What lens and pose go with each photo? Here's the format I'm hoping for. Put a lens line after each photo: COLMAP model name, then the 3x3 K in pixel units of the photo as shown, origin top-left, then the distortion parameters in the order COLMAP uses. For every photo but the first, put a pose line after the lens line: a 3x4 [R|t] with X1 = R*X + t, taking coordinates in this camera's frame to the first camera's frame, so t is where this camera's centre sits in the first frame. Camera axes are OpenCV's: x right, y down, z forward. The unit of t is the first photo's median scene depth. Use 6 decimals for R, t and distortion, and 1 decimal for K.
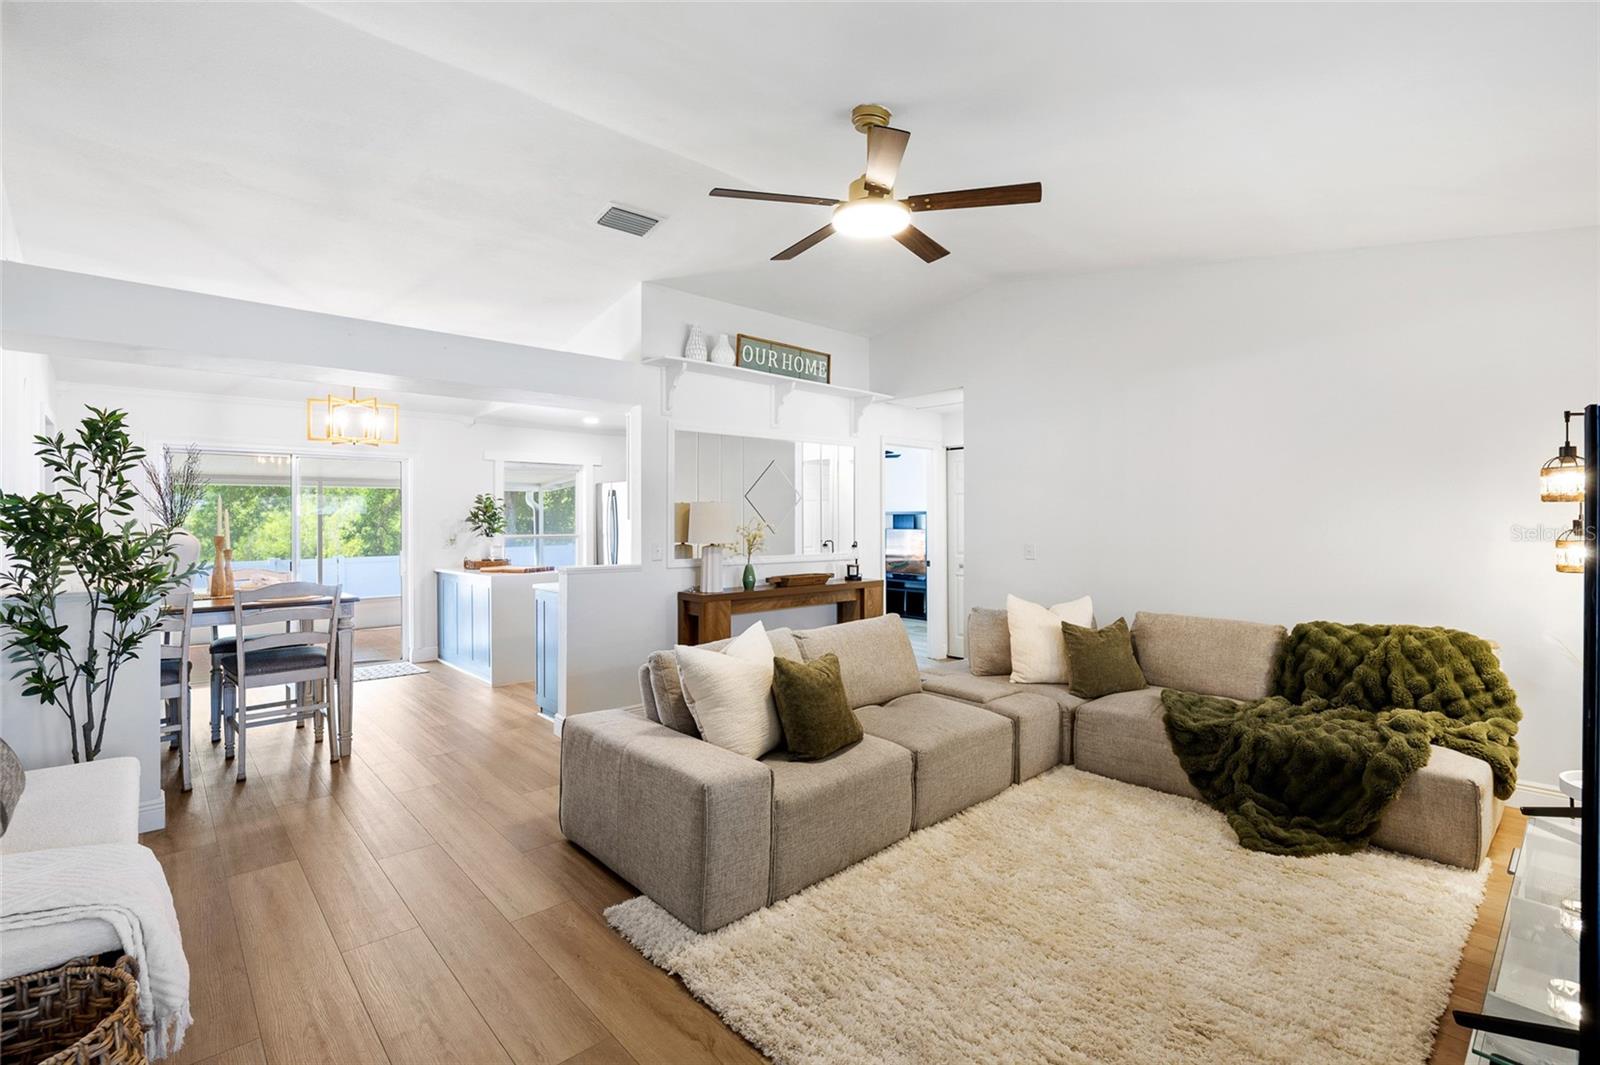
lens RADIAL K [[721.7, 0, 785.6], [0, 721.7, 518.2], [0, 0, 1]] dist [-0.008183, 0.001711]
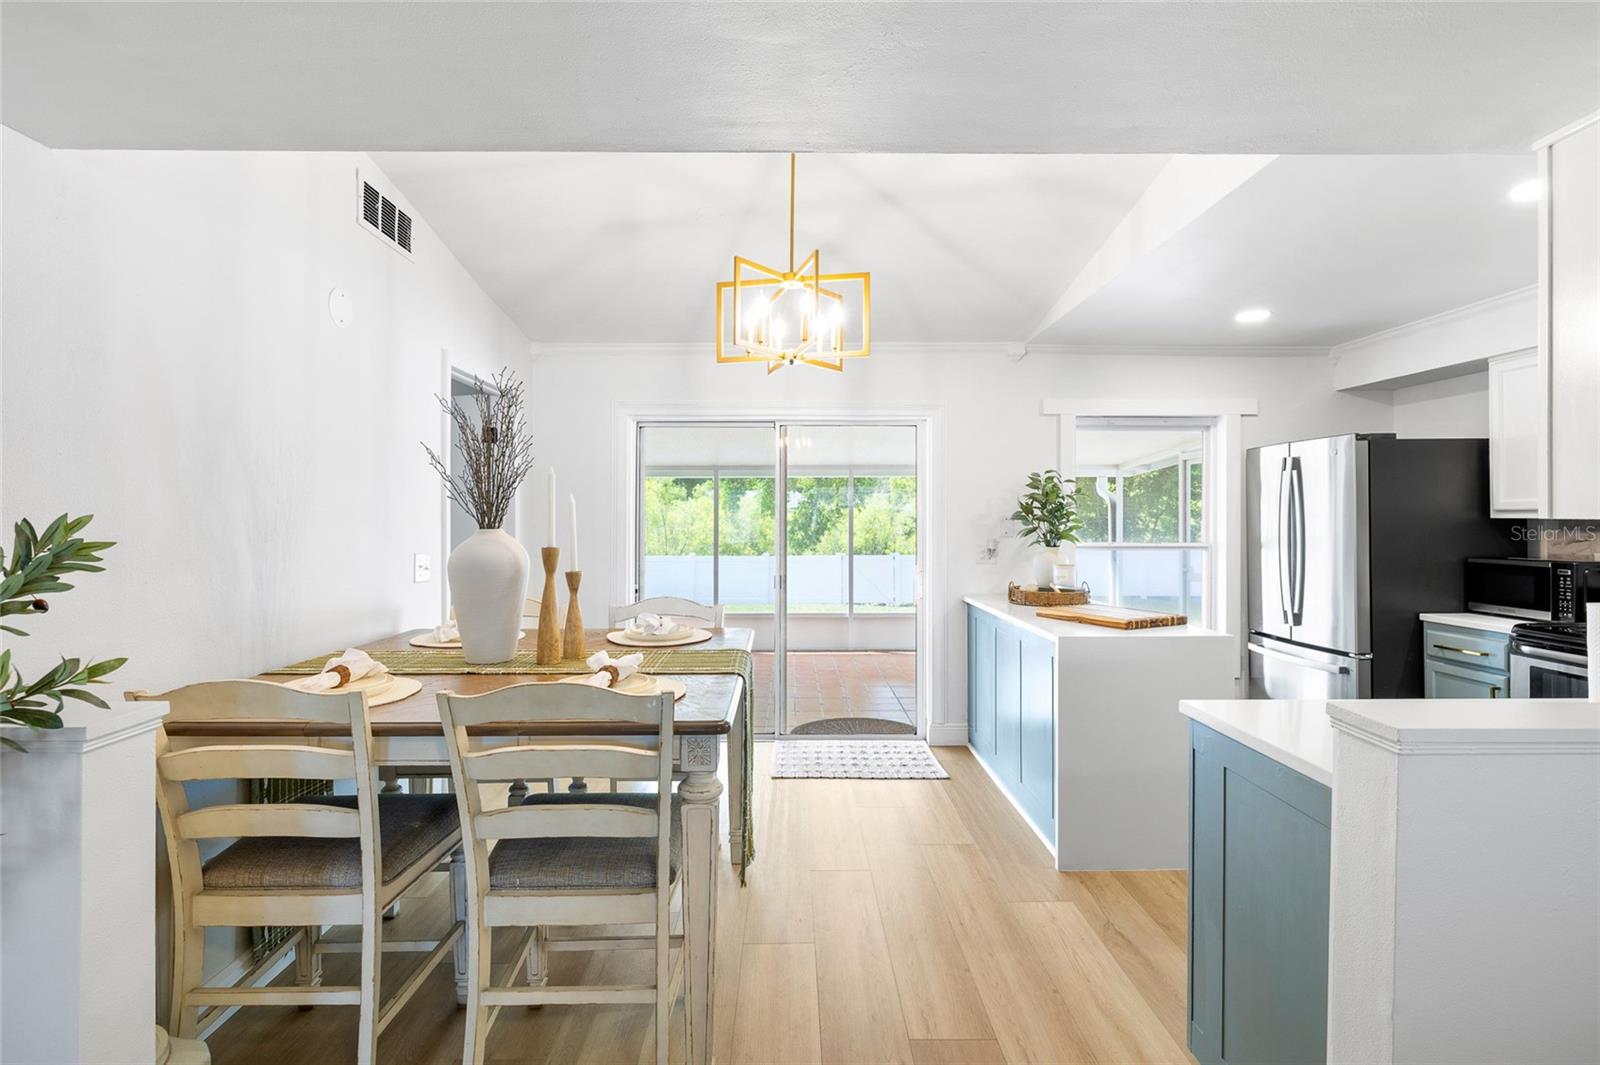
lens RADIAL K [[721.7, 0, 803.8], [0, 721.7, 519.1], [0, 0, 1]] dist [-0.008183, 0.001711]
pose [[0.759660, 0.005355, -0.650299, -0.189667], [-0.001458, 0.999978, 0.006531, 0.000436], [0.650319, -0.004013, 0.759651, 0.441072]]
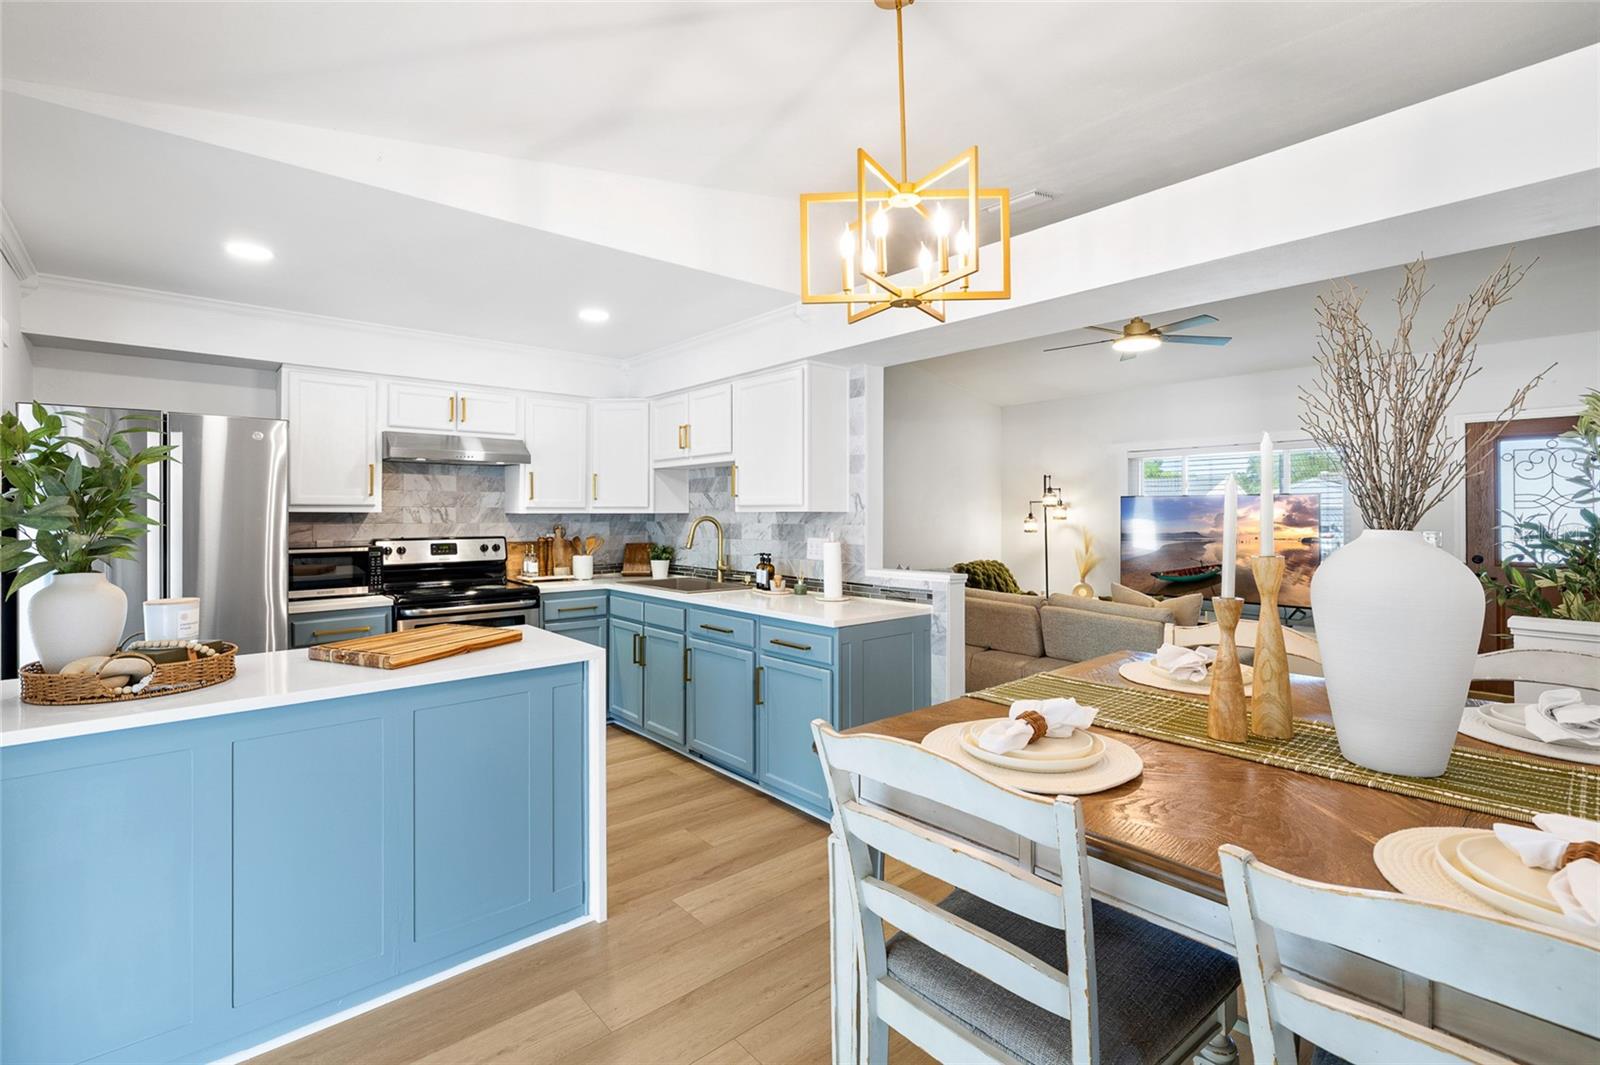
lens RADIAL K [[721.7, 0, 777.8], [0, 721.7, 510.3], [0, 0, 1]] dist [-0.008183, 0.001711]
pose [[0.031964, 0.005310, 0.999475, -0.667784], [-0.002022, 0.999984, -0.005248, 0.002978], [-0.999487, -0.001853, 0.031974, 0.736281]]
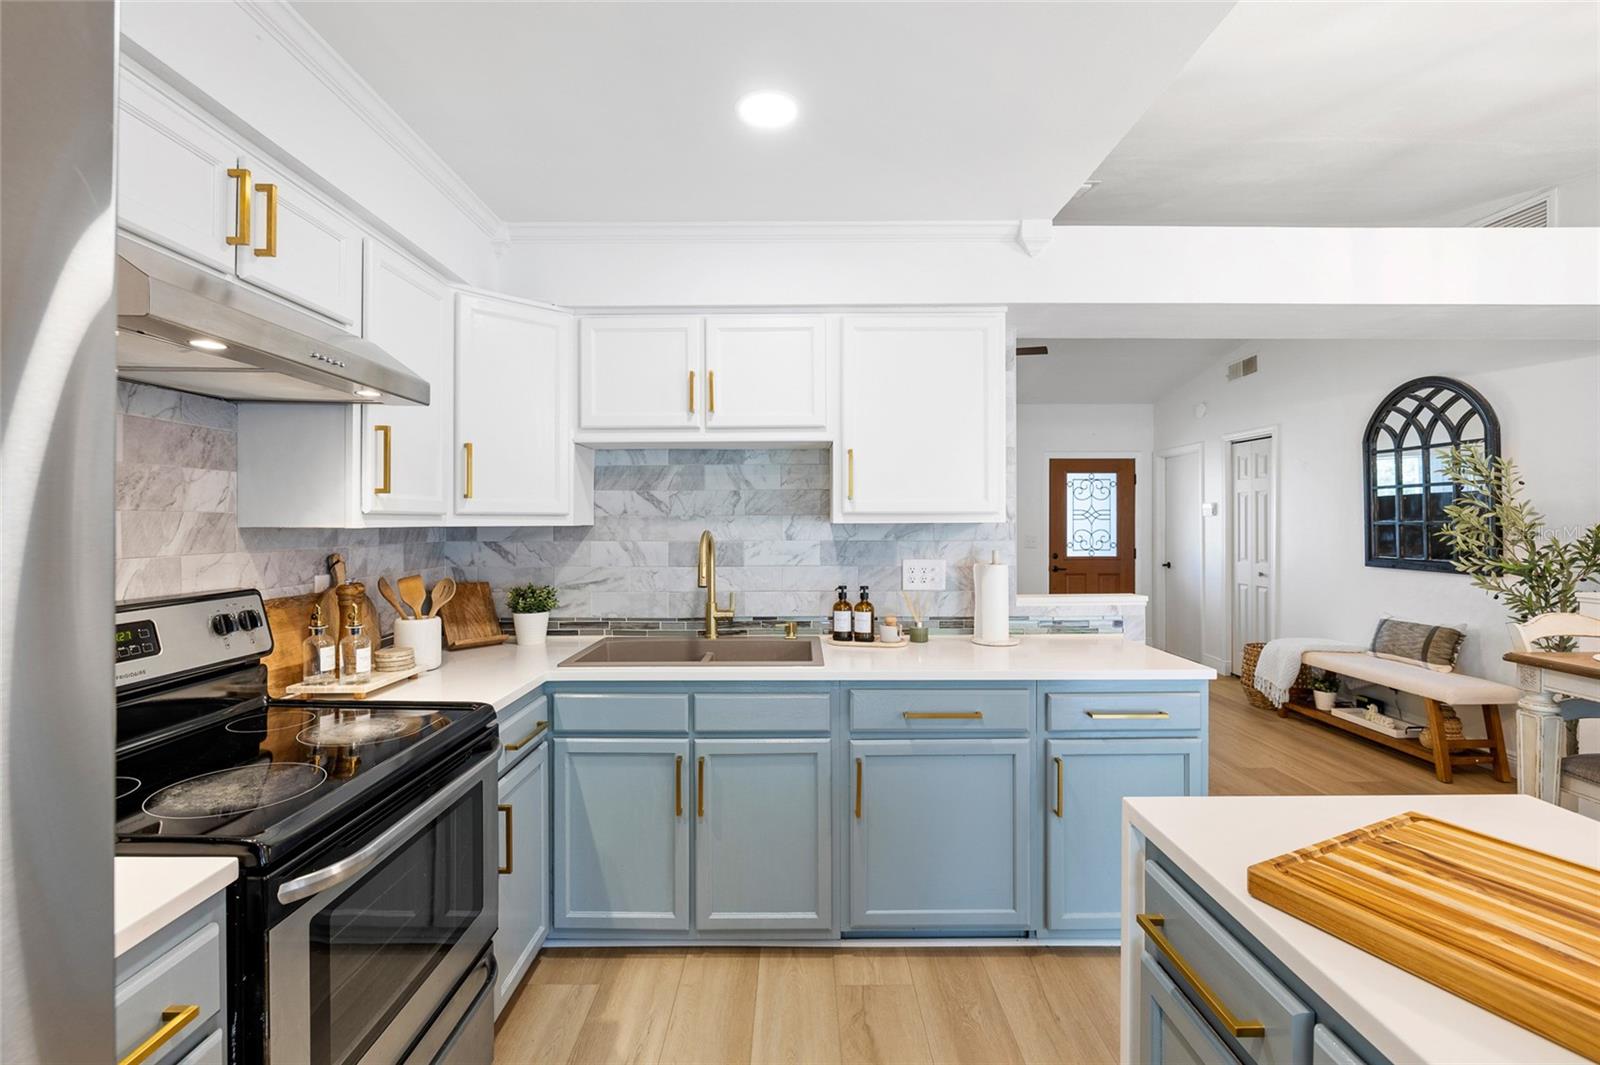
lens RADIAL K [[721.7, 0, 788.6], [0, 721.7, 523.3], [0, 0, 1]] dist [-0.008183, 0.001711]
pose [[-0.742289, 0.002835, 0.670074, -0.320495], [0.001952, 0.999996, -0.002069, 0.002108], [-0.670077, -0.000228, -0.742291, 1.069053]]
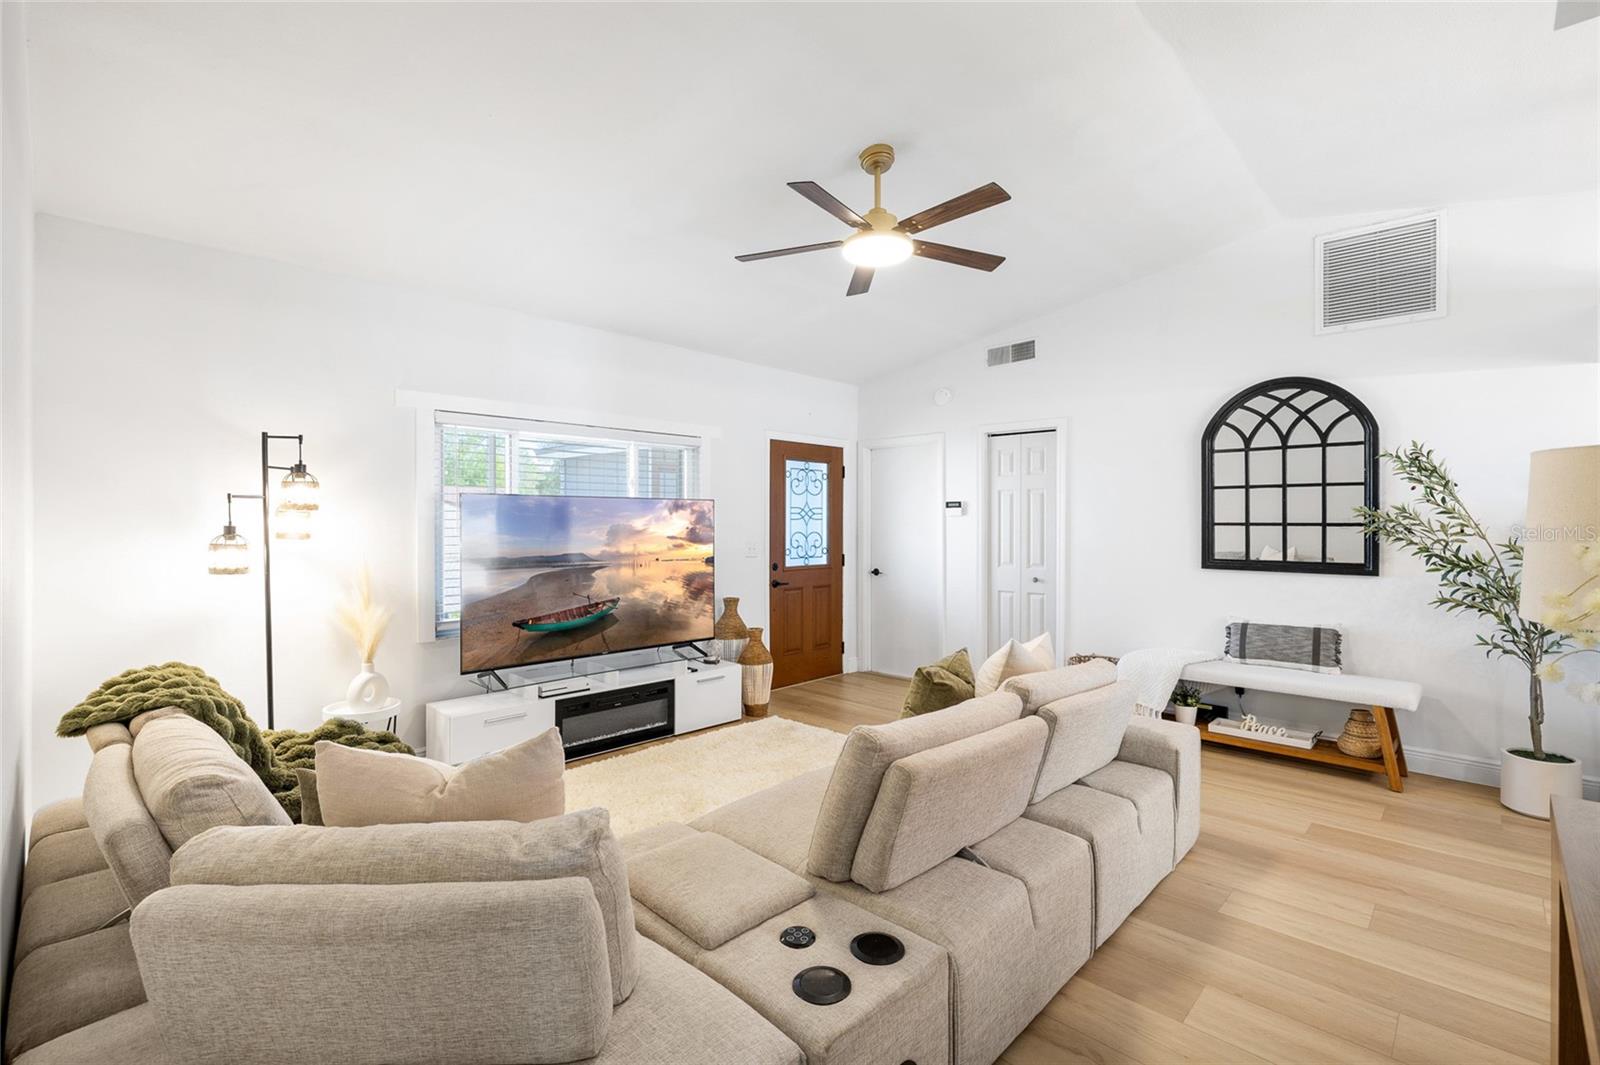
lens RADIAL K [[721.7, 0, 810.4], [0, 721.7, 523.6], [0, 0, 1]] dist [-0.008183, 0.001711]
pose [[-0.996908, 0.001495, -0.078567, 0.112382], [0.001697, 0.999995, -0.002503, 0.002287], [0.078563, -0.002628, -0.996906, 0.840403]]
